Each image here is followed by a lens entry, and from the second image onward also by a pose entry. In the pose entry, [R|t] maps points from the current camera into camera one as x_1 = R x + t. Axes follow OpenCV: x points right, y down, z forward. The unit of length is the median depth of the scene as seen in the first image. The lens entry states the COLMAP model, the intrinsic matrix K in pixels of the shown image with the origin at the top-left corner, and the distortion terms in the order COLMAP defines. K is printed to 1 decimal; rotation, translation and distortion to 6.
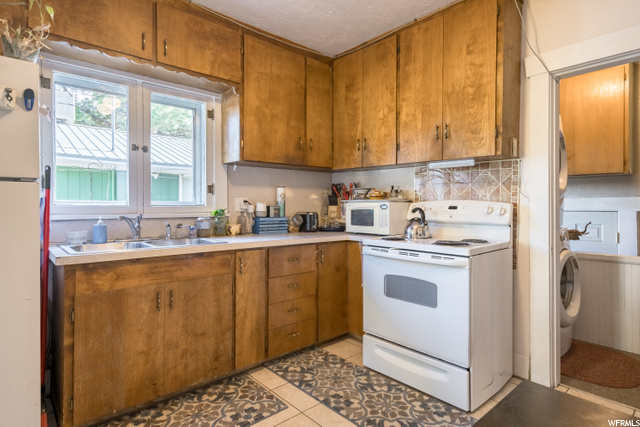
lens RADIAL K [[347.7, 0, 321.9], [0, 347.7, 207.3], [0, 0, 1]] dist [0.001416, 0.003985]
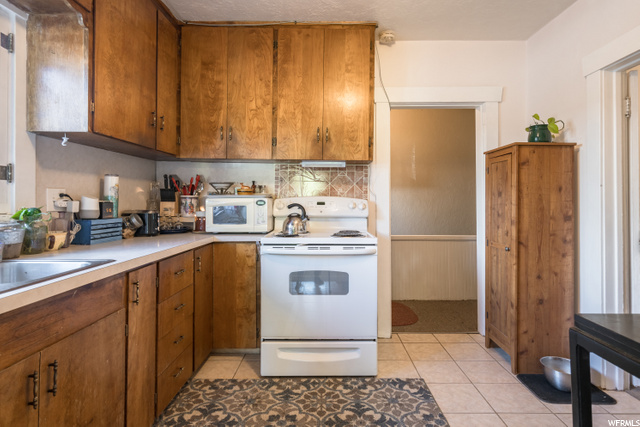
lens RADIAL K [[338.7, 0, 329.5], [0, 338.7, 198.9], [0, 0, 1]] dist [0.004297, 0.000015]
pose [[0.668871, 0.004665, 0.743364, -0.432300], [0.004429, 0.999938, -0.010260, -0.002272], [-0.743366, 0.010155, 0.668808, 0.269116]]
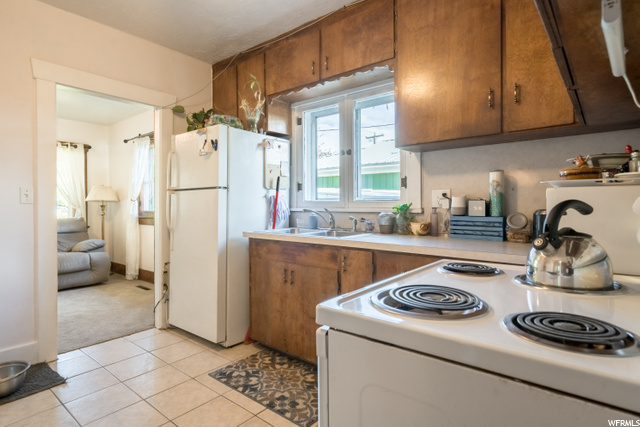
lens RADIAL K [[347.7, 0, 318.9], [0, 347.7, 207.8], [0, 0, 1]] dist [0.001416, 0.003985]
pose [[0.141440, 0.008850, -0.989907, 0.630272], [-0.001030, 0.999961, 0.008793, 0.007483], [0.989946, -0.000224, 0.141444, 0.741449]]
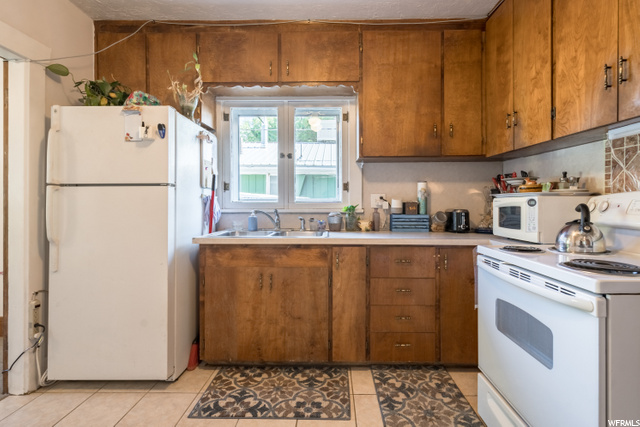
lens RADIAL K [[315.8, 0, 330.3], [0, 315.8, 205.7], [0, 0, 1]] dist [-0.001872, 0.001494]
pose [[0.733596, 0.002933, -0.679580, 0.352035], [-0.001676, 0.999995, 0.002506, 0.004369], [0.679584, -0.000699, 0.733597, 0.285670]]
